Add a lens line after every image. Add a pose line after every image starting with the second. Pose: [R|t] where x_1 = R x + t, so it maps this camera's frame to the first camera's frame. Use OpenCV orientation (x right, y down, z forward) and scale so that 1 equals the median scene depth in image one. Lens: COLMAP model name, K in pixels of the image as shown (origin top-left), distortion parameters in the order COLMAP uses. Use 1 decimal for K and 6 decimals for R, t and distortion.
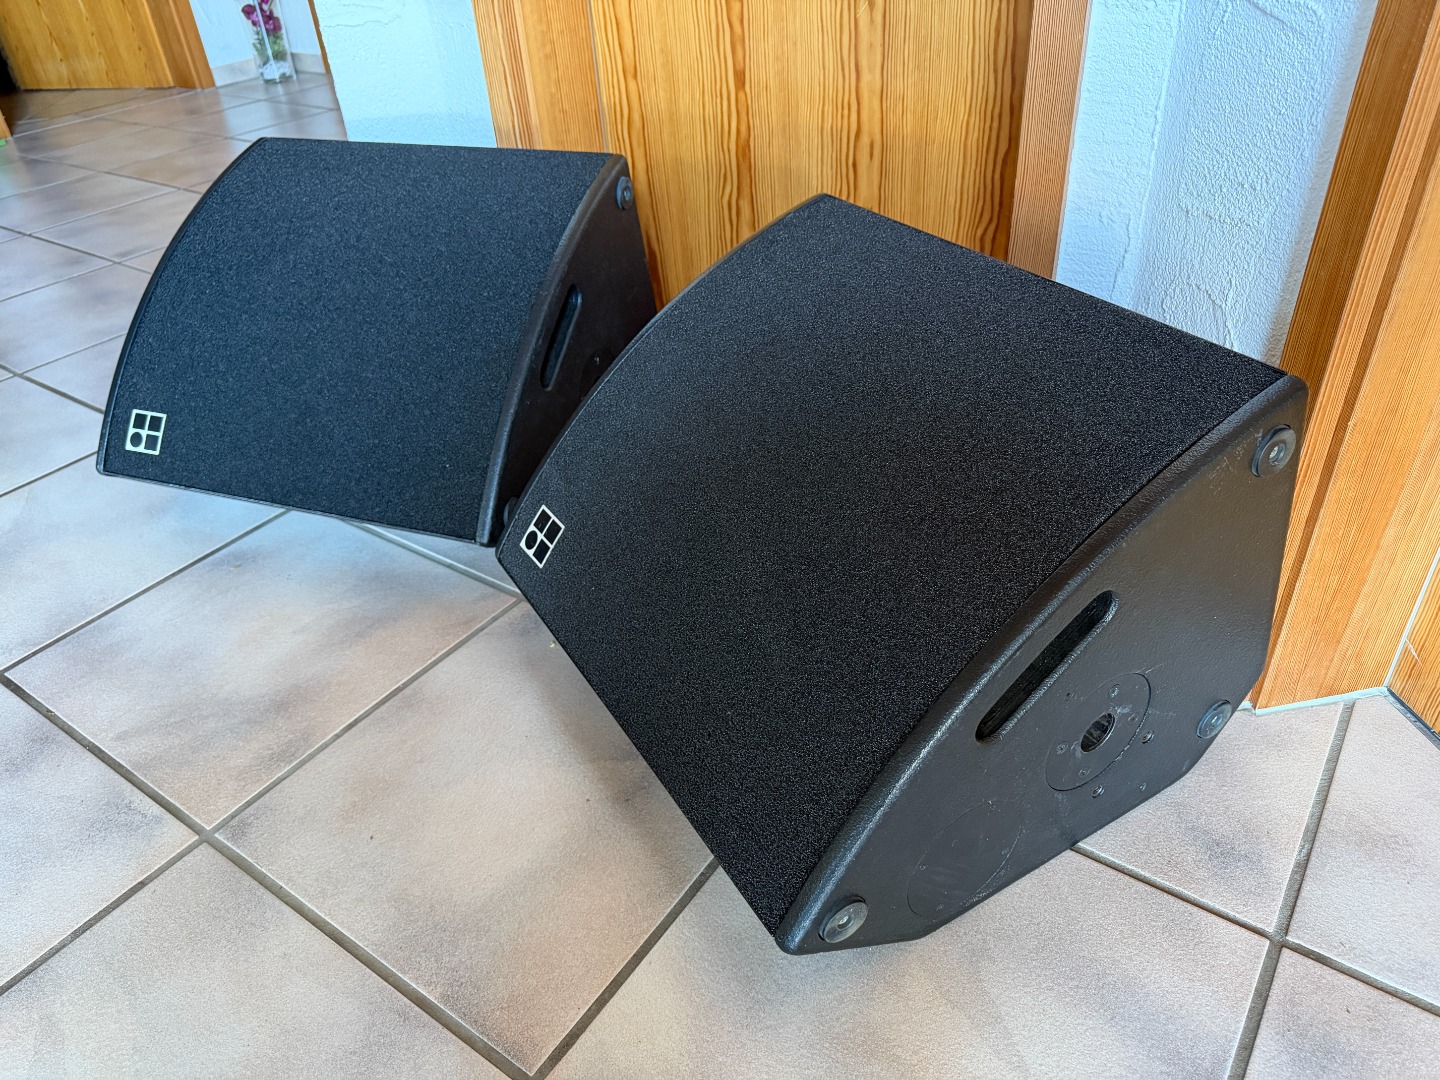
lens RADIAL K [[1022.2, 0, 713.6], [0, 1022.2, 544.7], [0, 0, 1]] dist [0.003707, -0.014137]
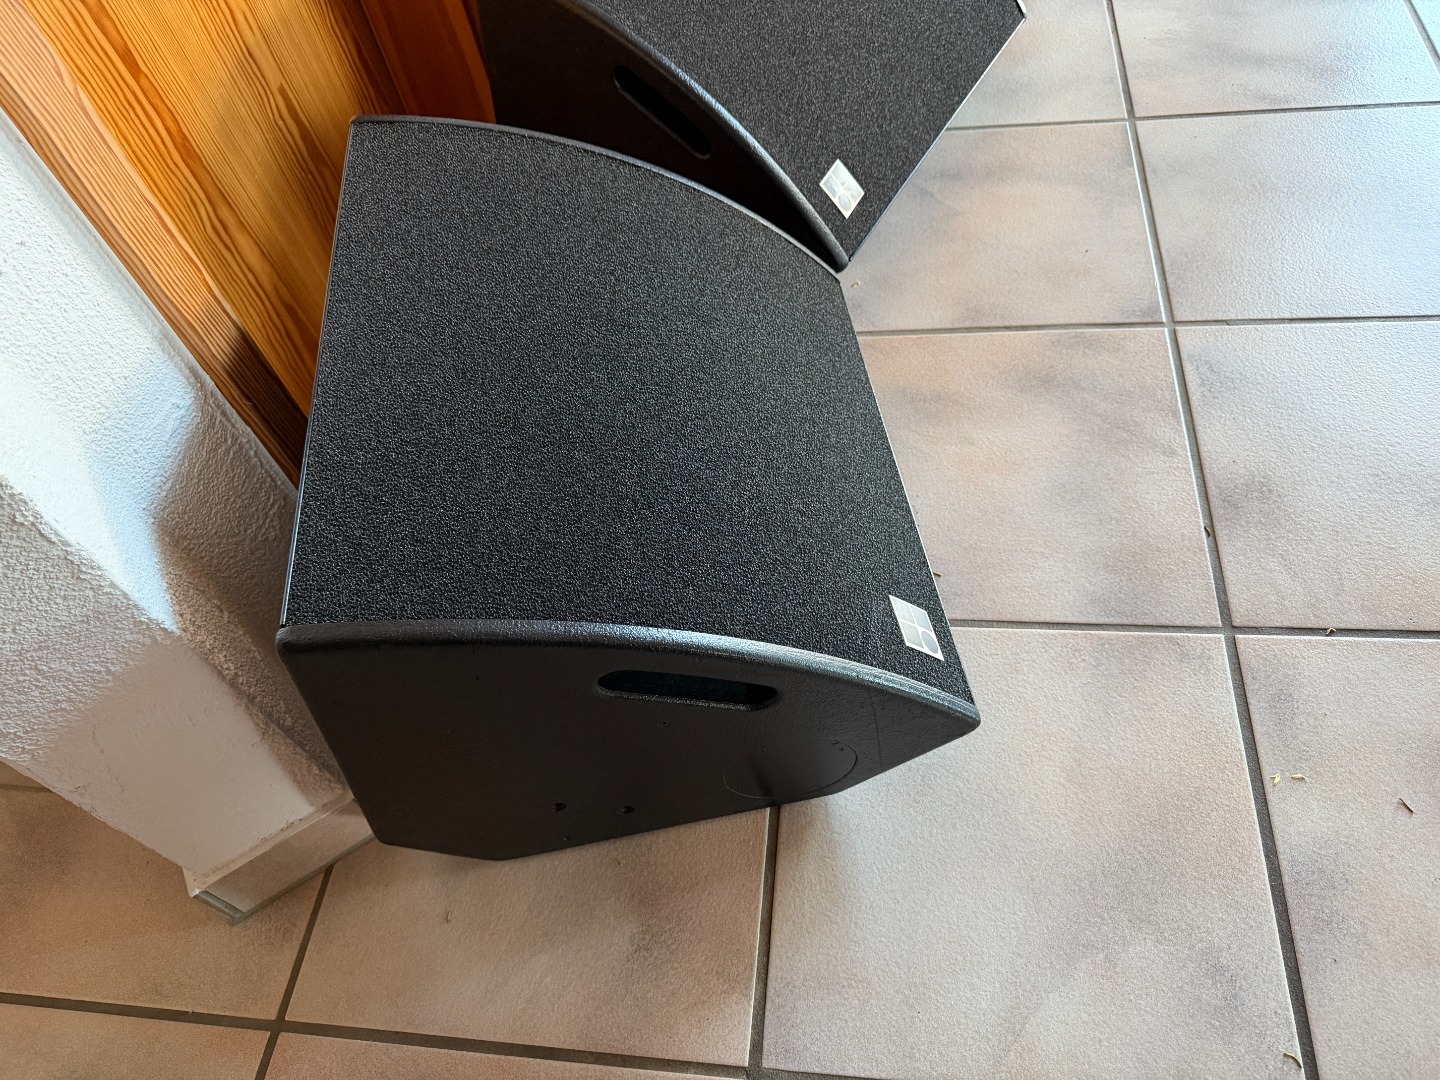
lens RADIAL K [[1022.2, 0, 715.4], [0, 1022.2, 535.6], [0, 0, 1]] dist [0.003707, -0.014137]
pose [[-0.460177, -0.642630, 0.612587, -1.030707], [0.632932, 0.246405, 0.733949, -0.824783], [-0.622603, 0.725473, 0.293351, 1.015206]]
